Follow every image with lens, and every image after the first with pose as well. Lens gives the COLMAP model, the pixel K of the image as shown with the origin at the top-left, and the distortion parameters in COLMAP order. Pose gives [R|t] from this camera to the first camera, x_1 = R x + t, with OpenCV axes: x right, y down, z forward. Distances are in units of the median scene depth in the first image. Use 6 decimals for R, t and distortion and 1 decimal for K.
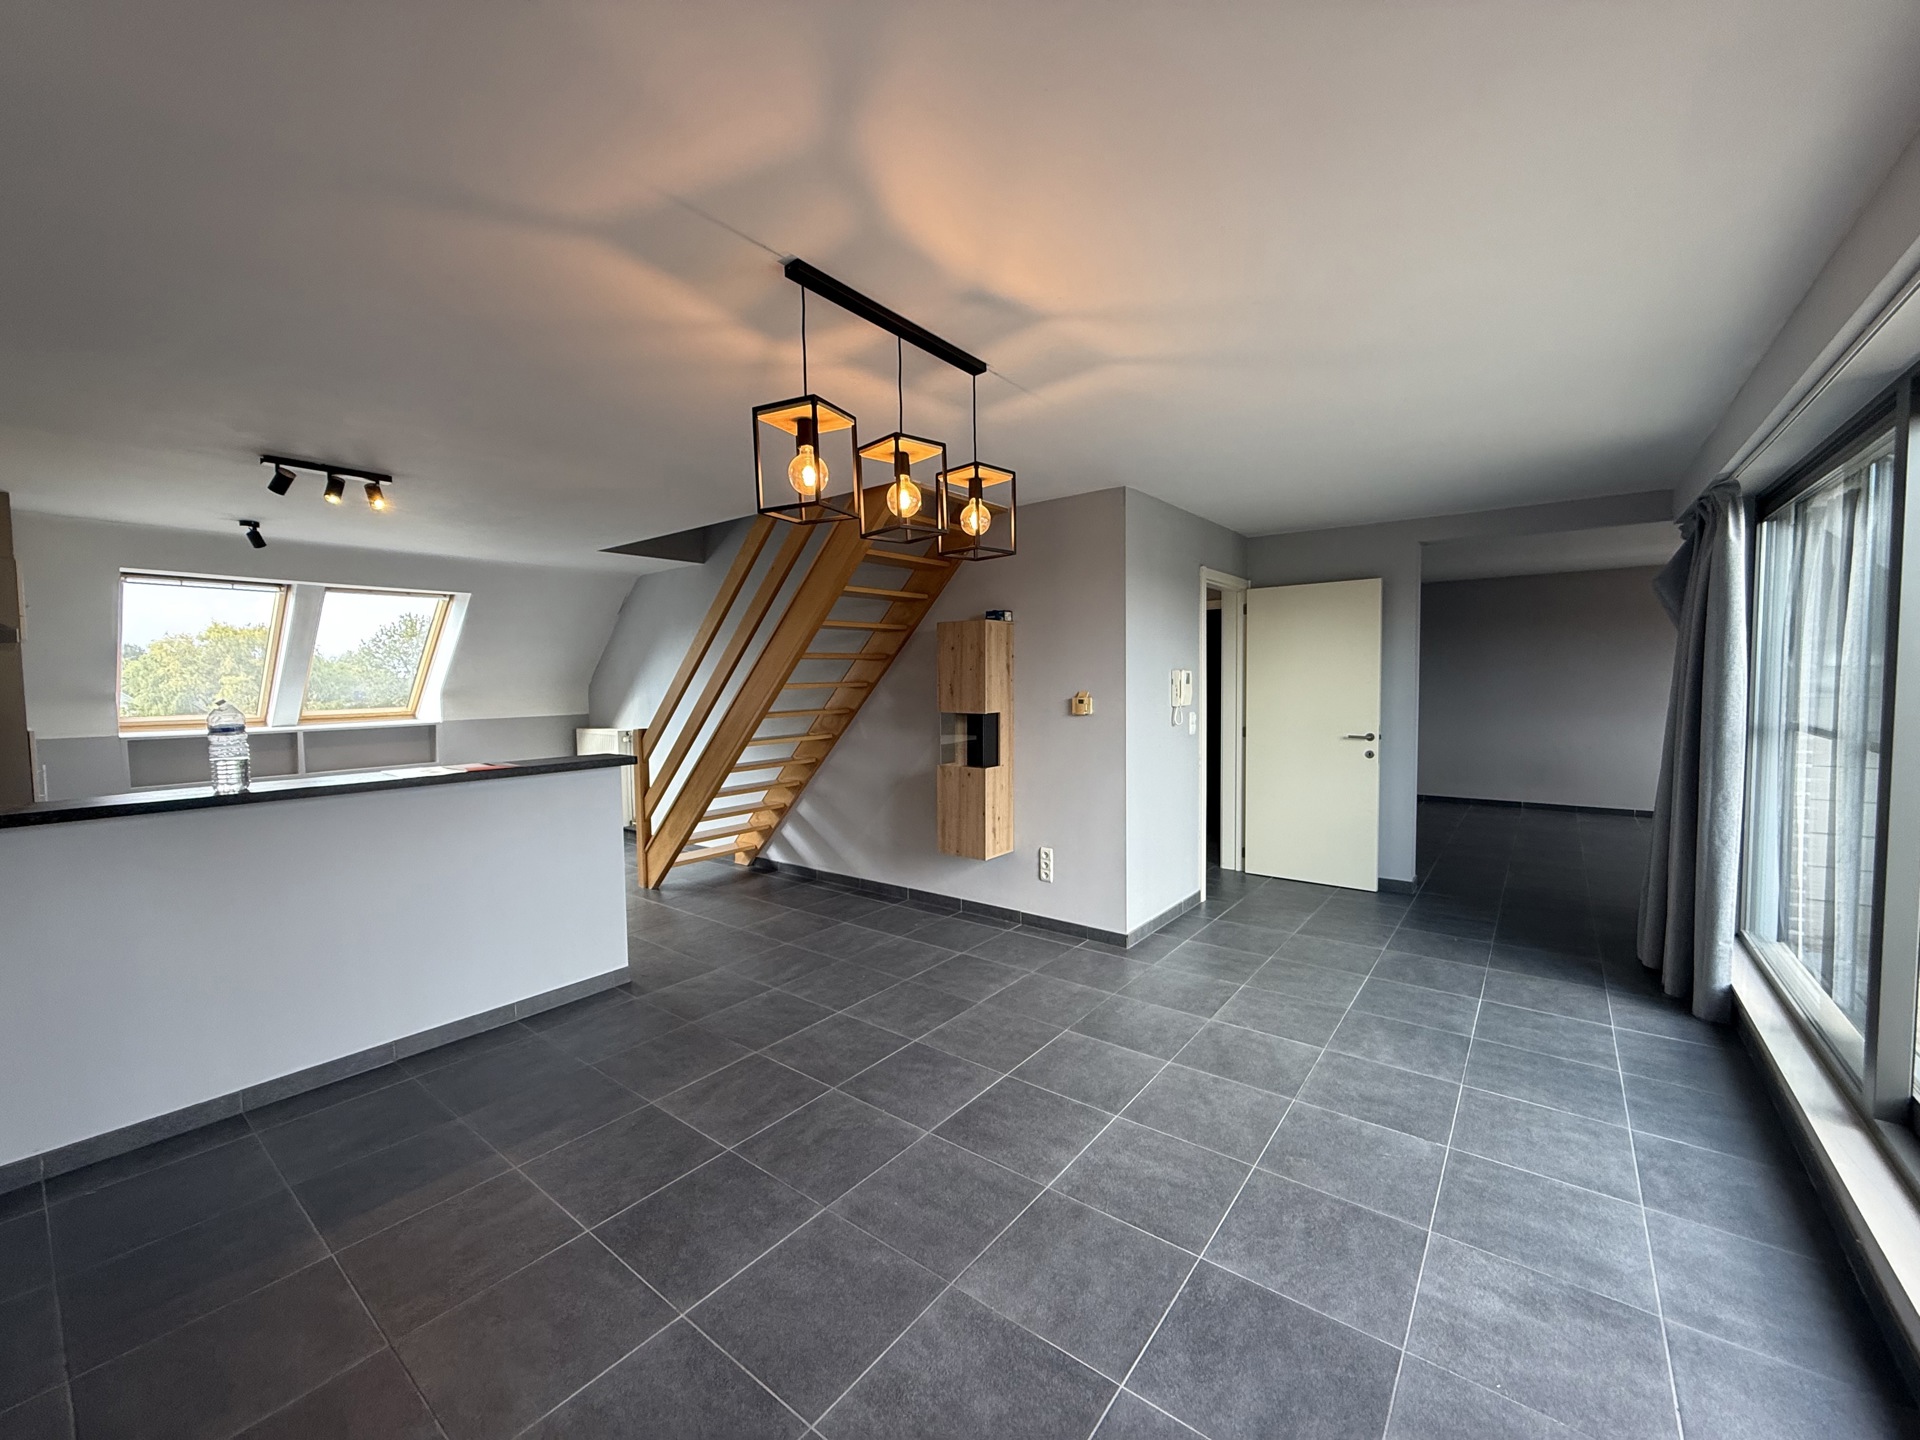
lens RADIAL K [[763.2, 0, 954.3], [0, 763.2, 722.4], [0, 0, 1]] dist [0.001667, -0.000221]
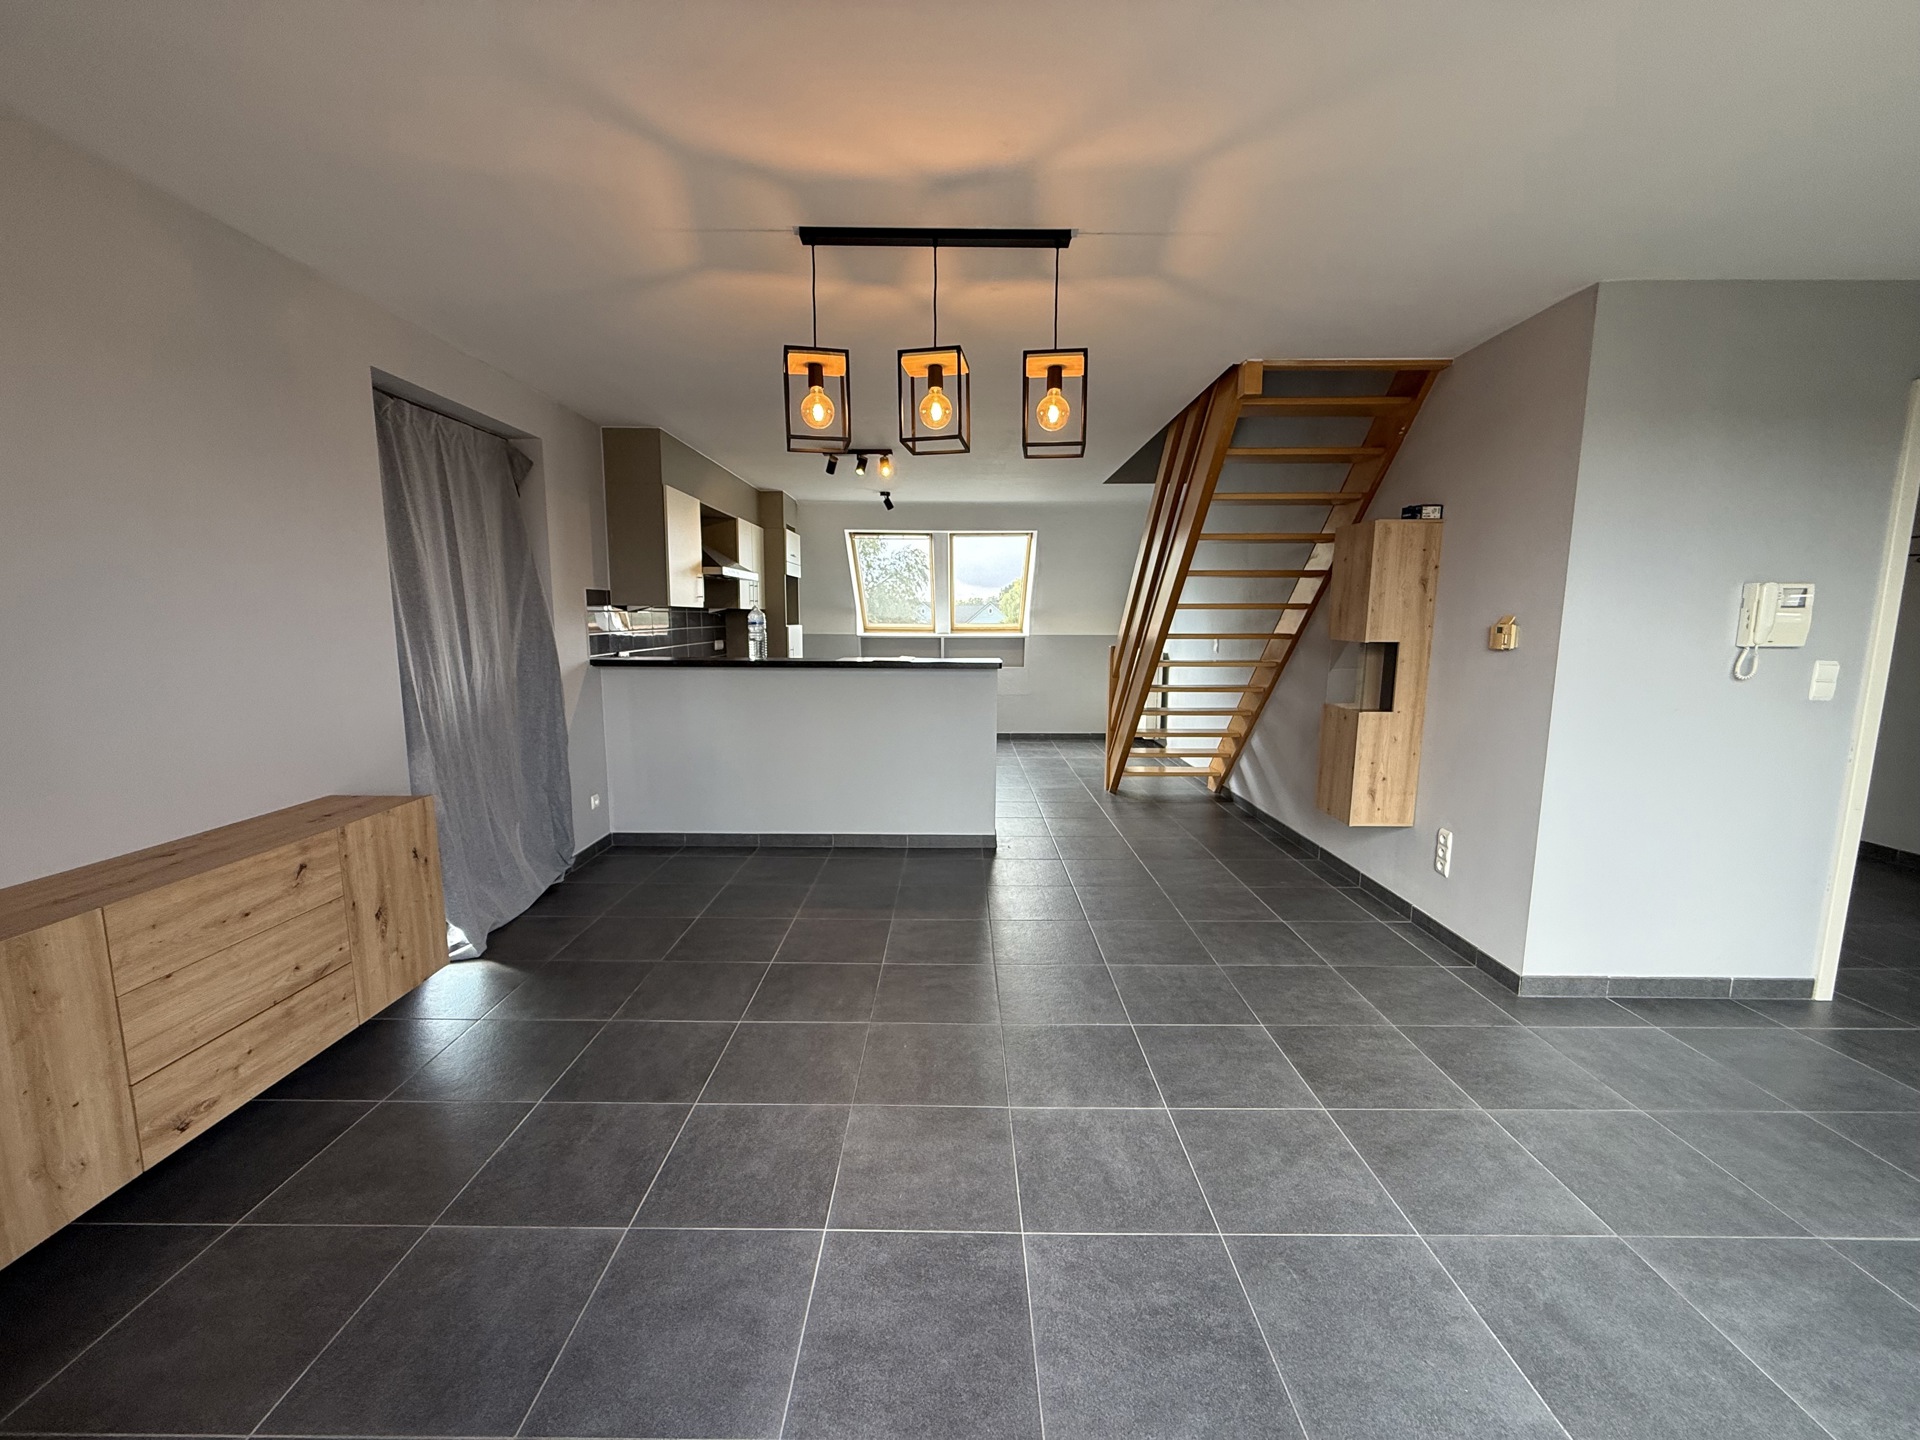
lens RADIAL K [[763.2, 0, 954.3], [0, 763.2, 722.4], [0, 0, 1]] dist [0.001667, -0.000221]
pose [[0.611024, 0.126652, -0.781415, 0.434272], [-0.056659, 0.991584, 0.116412, 0.003071], [0.789582, -0.026857, 0.613057, 0.195260]]
